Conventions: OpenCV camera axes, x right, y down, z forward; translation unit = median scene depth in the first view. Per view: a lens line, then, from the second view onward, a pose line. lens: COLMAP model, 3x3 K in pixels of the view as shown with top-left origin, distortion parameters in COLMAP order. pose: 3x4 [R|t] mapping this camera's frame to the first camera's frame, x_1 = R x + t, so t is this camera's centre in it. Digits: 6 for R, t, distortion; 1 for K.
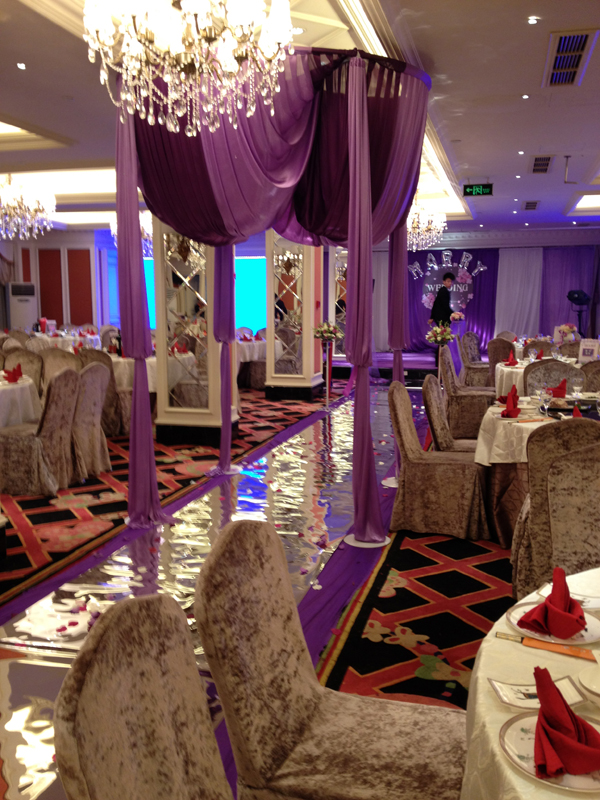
lens RADIAL K [[746.5, 0, 300.0], [0, 746.5, 400.0], [0, 0, 1]] dist [0.008253, 0.000668]
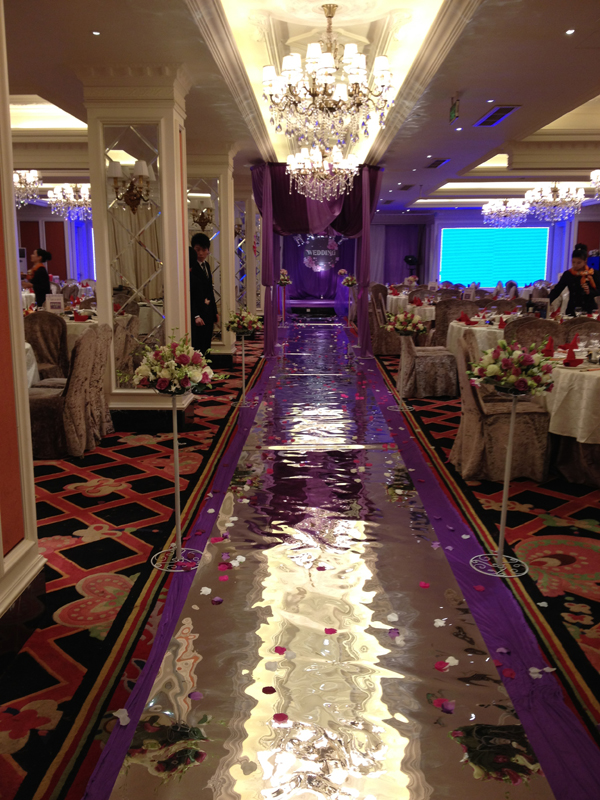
lens RADIAL K [[746.5, 0, 300.0], [0, 746.5, 400.0], [0, 0, 1]] dist [0.008253, 0.000668]
pose [[0.968854, -0.041484, 0.244134, -0.206782], [0.029362, 0.998158, 0.053084, 0.053429], [-0.245886, -0.044262, 0.968288, -0.383568]]
